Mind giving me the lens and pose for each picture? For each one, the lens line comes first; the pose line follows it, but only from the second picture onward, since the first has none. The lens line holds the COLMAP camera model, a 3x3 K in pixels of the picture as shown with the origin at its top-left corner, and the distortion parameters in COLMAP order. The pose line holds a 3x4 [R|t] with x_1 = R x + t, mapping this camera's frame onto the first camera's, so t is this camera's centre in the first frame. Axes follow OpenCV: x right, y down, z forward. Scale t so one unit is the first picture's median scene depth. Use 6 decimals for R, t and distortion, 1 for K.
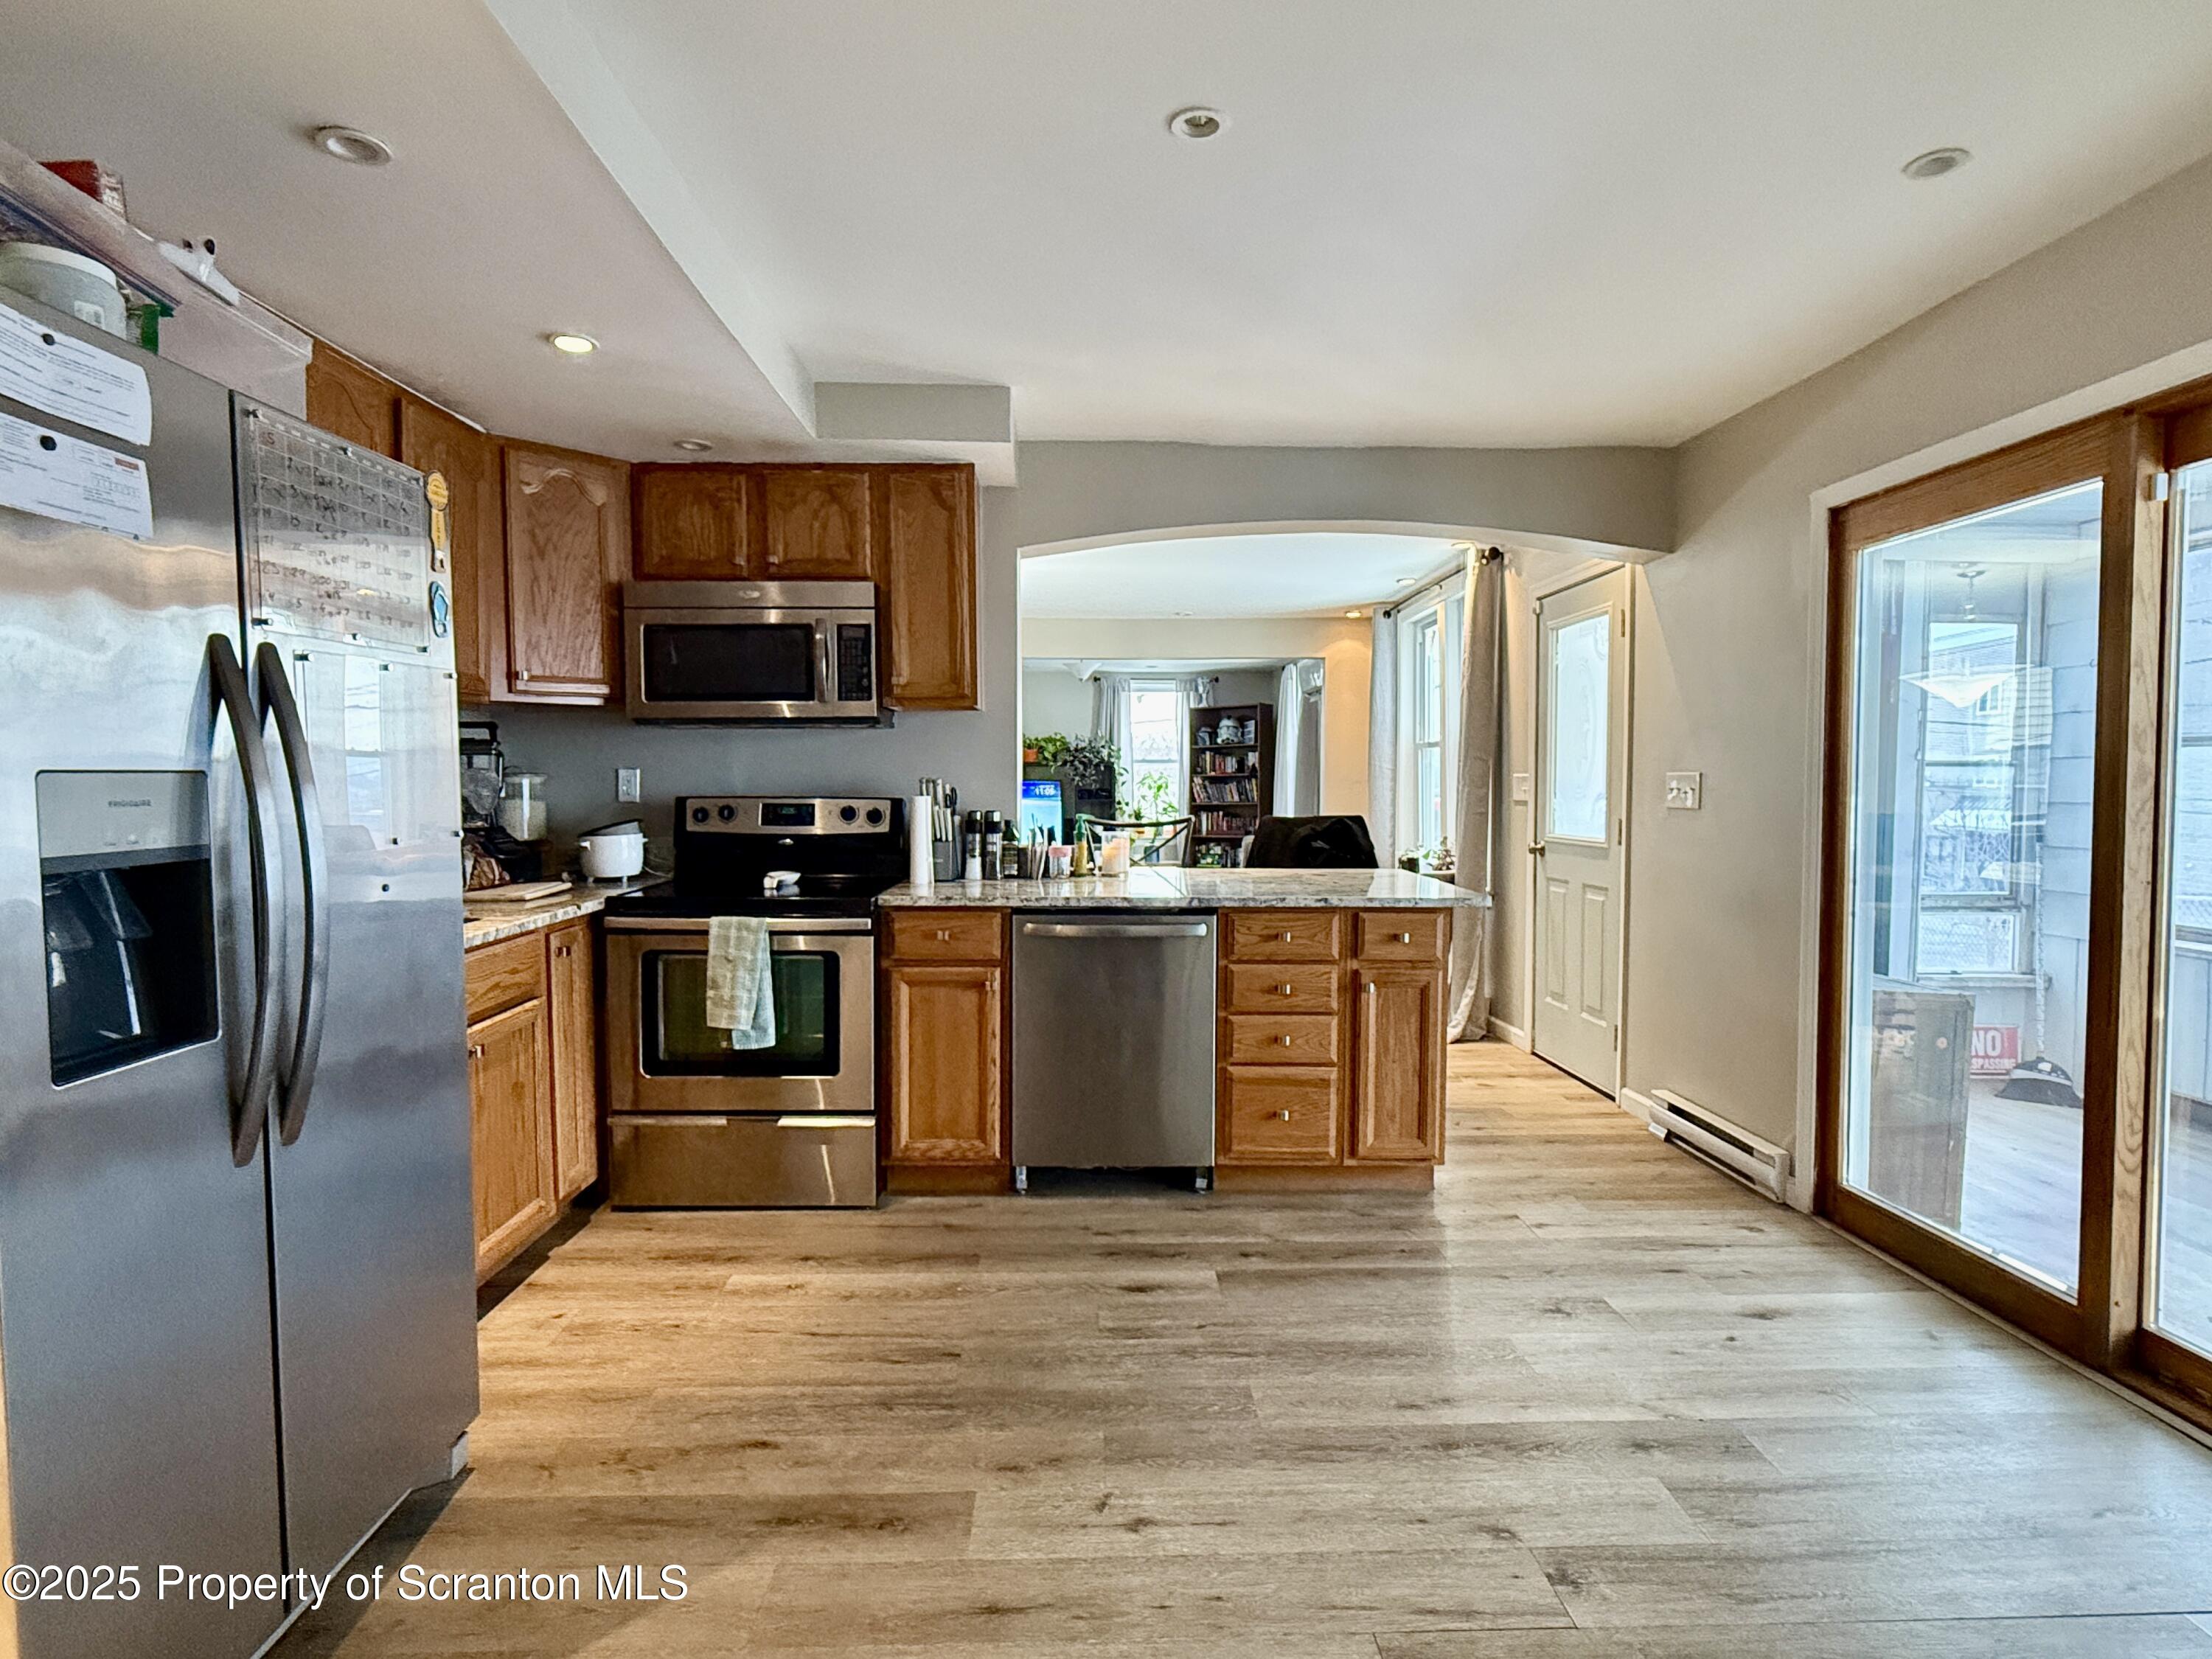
lens RADIAL K [[1165.7, 0, 1106.0], [0, 1165.7, 829.5], [0, 0, 1]] dist [-0.000952, -0.000168]
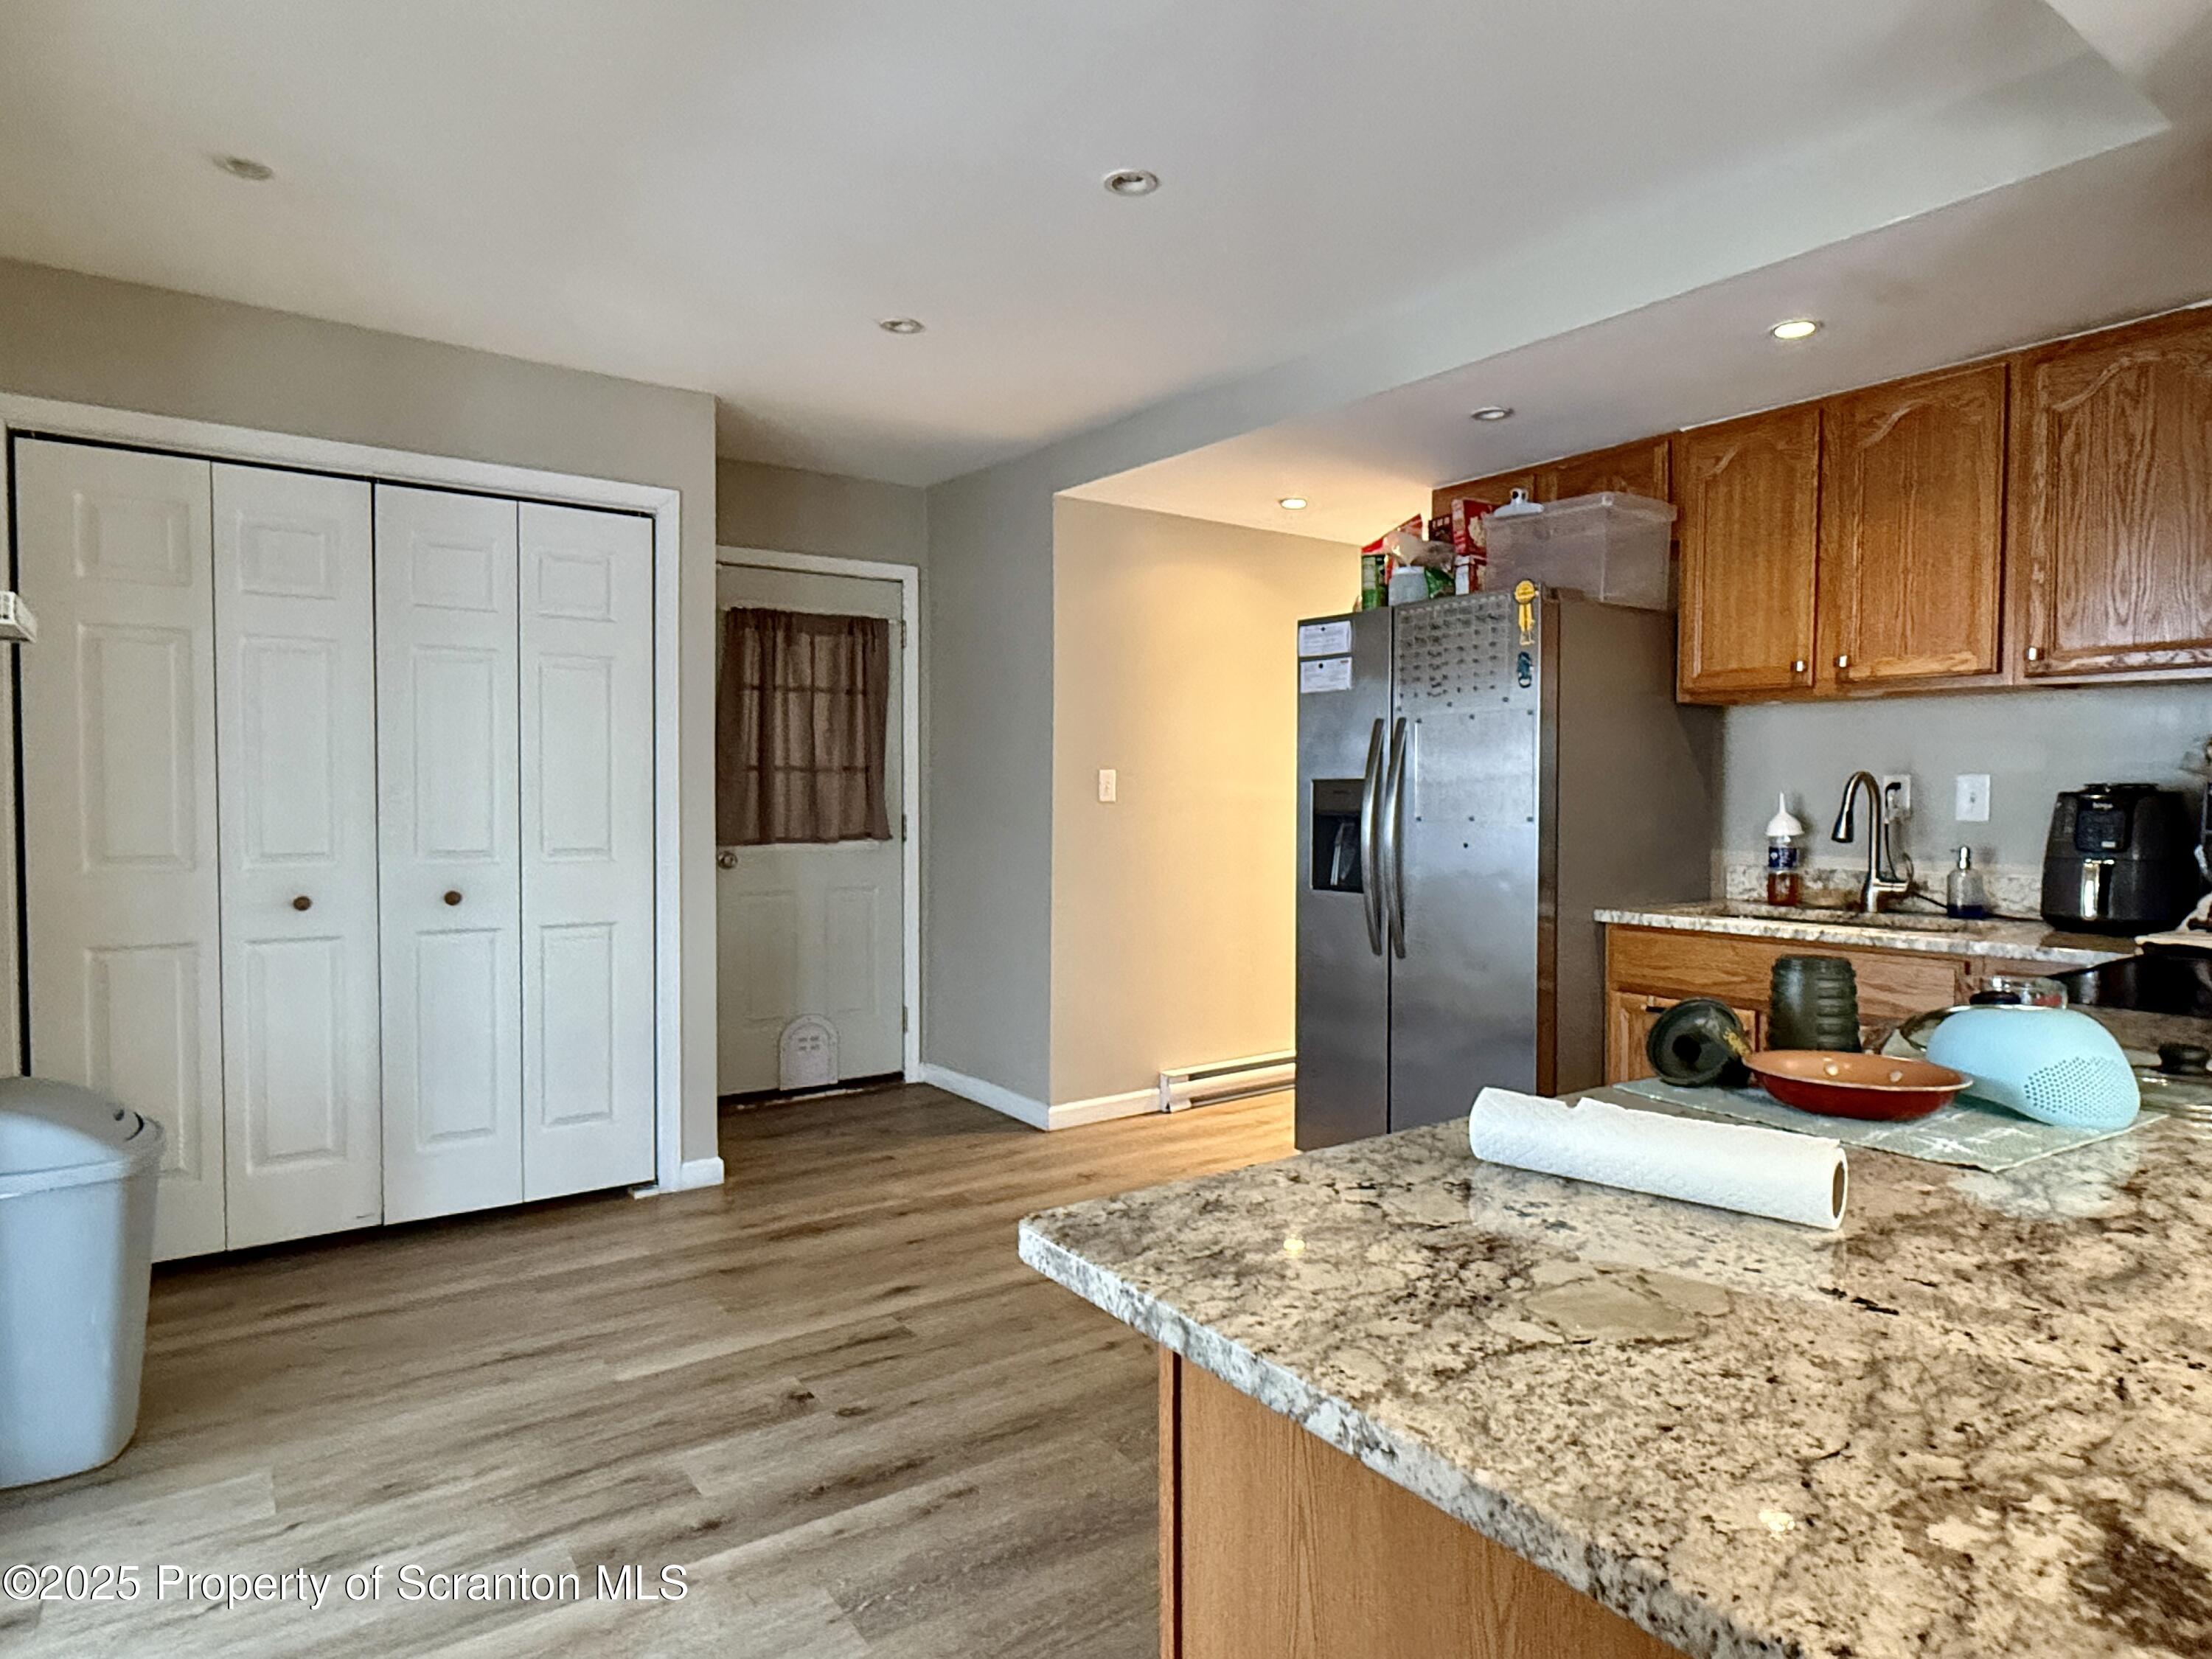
lens RADIAL K [[1271.4, 0, 1106.0], [0, 1271.4, 829.5], [0, 0, 1]] dist [0.000657, 0.000076]
pose [[-0.836202, 0.014952, -0.548218, 0.770273], [-0.023927, 0.997682, 0.063707, -0.073302], [0.547899, 0.066389, -0.833906, 2.045689]]
